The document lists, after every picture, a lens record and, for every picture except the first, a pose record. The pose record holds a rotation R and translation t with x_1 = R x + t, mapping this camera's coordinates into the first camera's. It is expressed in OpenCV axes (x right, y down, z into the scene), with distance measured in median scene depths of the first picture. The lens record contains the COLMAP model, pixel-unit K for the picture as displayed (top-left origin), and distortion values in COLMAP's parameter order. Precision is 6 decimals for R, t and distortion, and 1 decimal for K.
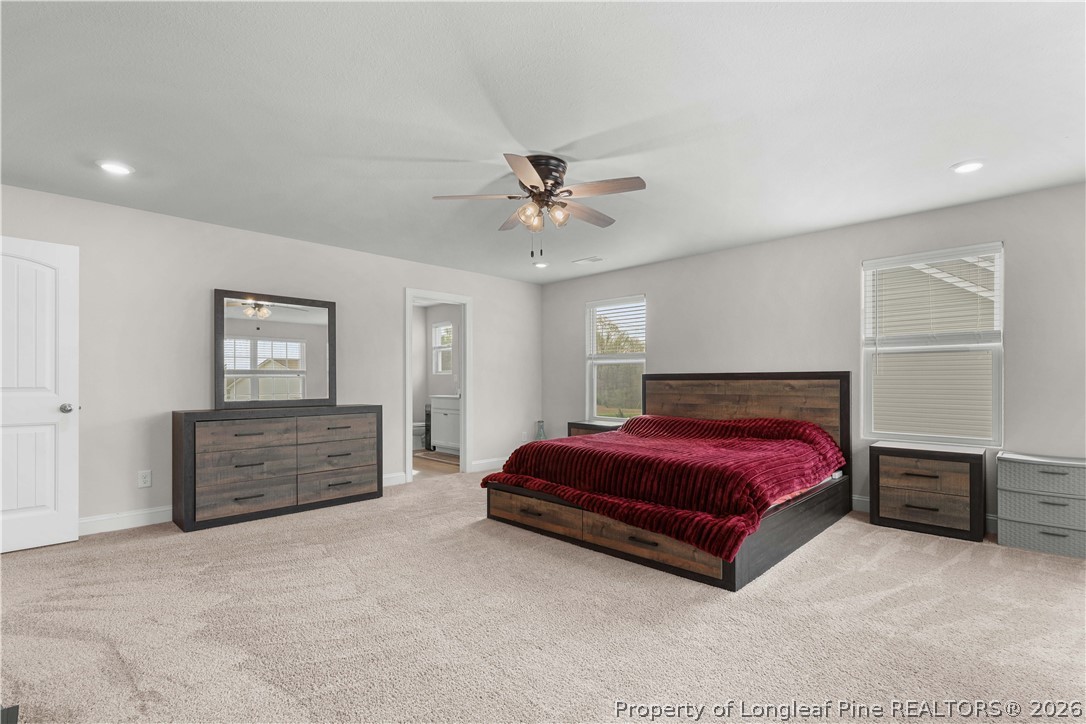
lens RADIAL K [[502.5, 0, 549.5], [0, 502.5, 373.8], [0, 0, 1]] dist [0.001174, -0.000073]
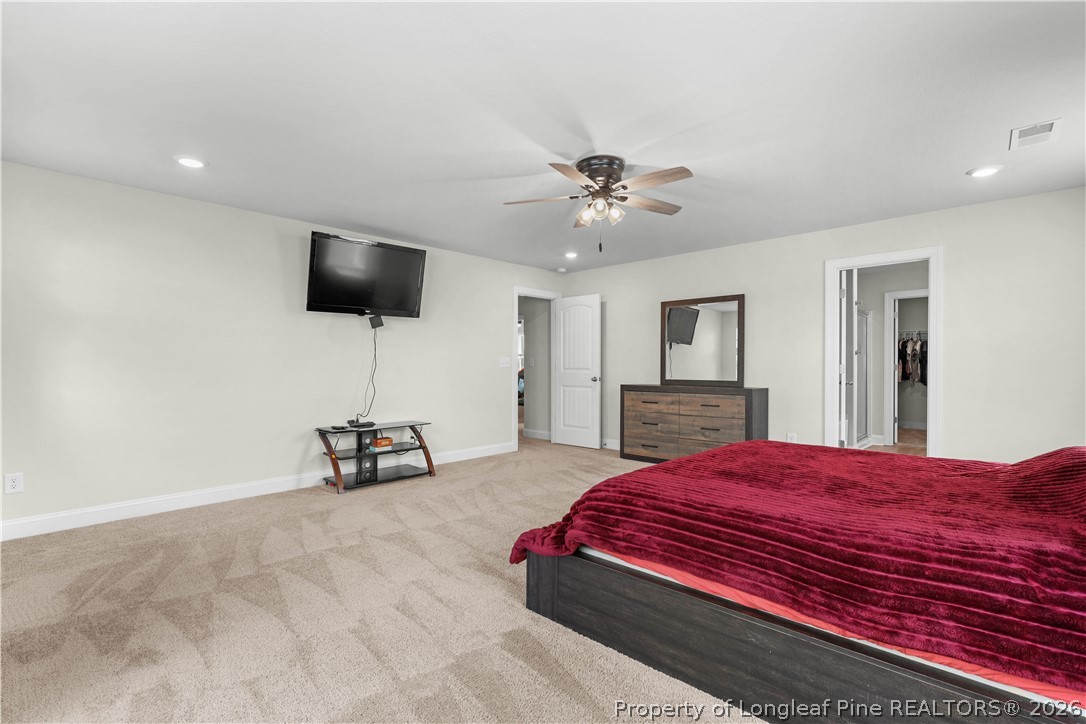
lens RADIAL K [[502.5, 0, 547.4], [0, 502.5, 363.4], [0, 0, 1]] dist [0.001174, -0.000073]
pose [[0.019471, -0.002972, -0.999806, 0.785609], [0.011111, 0.999934, -0.002756, 0.009765], [0.999749, -0.011055, 0.019503, 0.644140]]
